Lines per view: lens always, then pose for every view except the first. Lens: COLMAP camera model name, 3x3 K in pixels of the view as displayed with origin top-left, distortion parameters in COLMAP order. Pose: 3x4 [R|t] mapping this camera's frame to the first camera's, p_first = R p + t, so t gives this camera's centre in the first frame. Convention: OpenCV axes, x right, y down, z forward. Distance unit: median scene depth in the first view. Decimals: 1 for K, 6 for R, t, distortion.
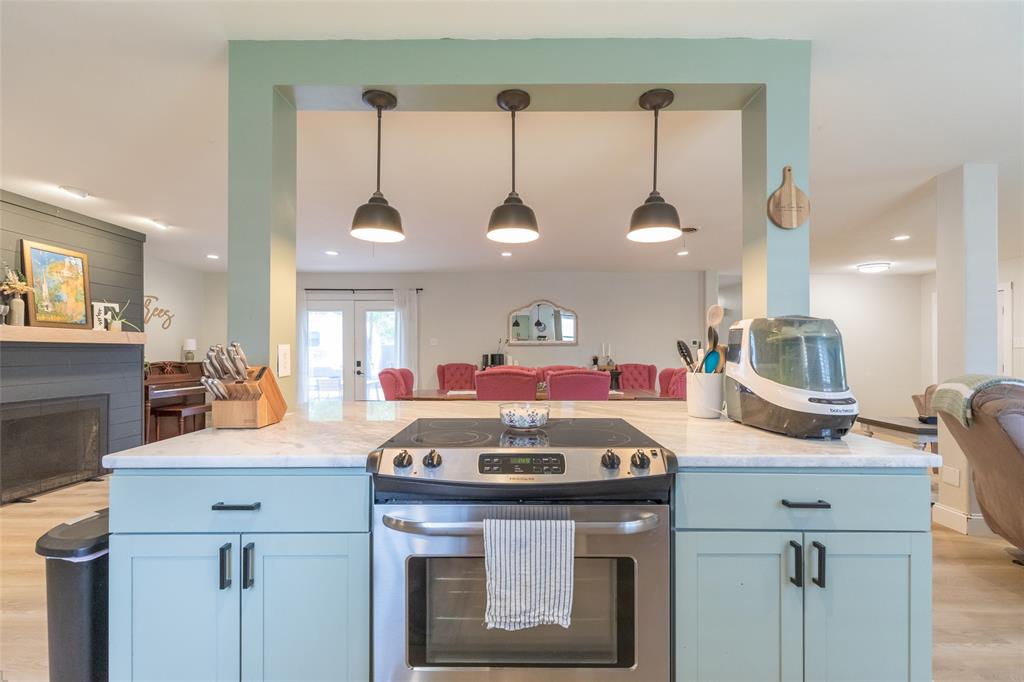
lens RADIAL K [[463.3, 0, 513.6], [0, 463.3, 348.5], [0, 0, 1]] dist [0.002192, -0.000281]
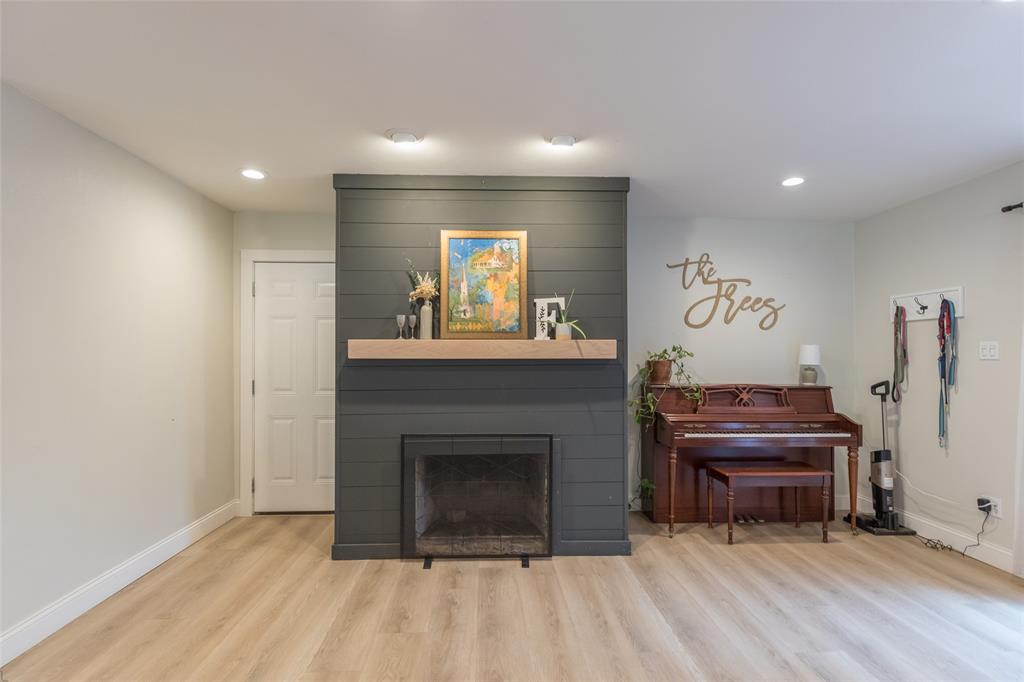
lens RADIAL K [[497.6, 0, 513.7], [0, 497.6, 356.3], [0, 0, 1]] dist [0.033287, 0.000144]
pose [[0.069100, 0.001503, -0.997609, -0.169180], [0.008461, 0.999962, 0.002093, -0.016523], [0.997574, -0.008586, 0.069085, 0.912416]]
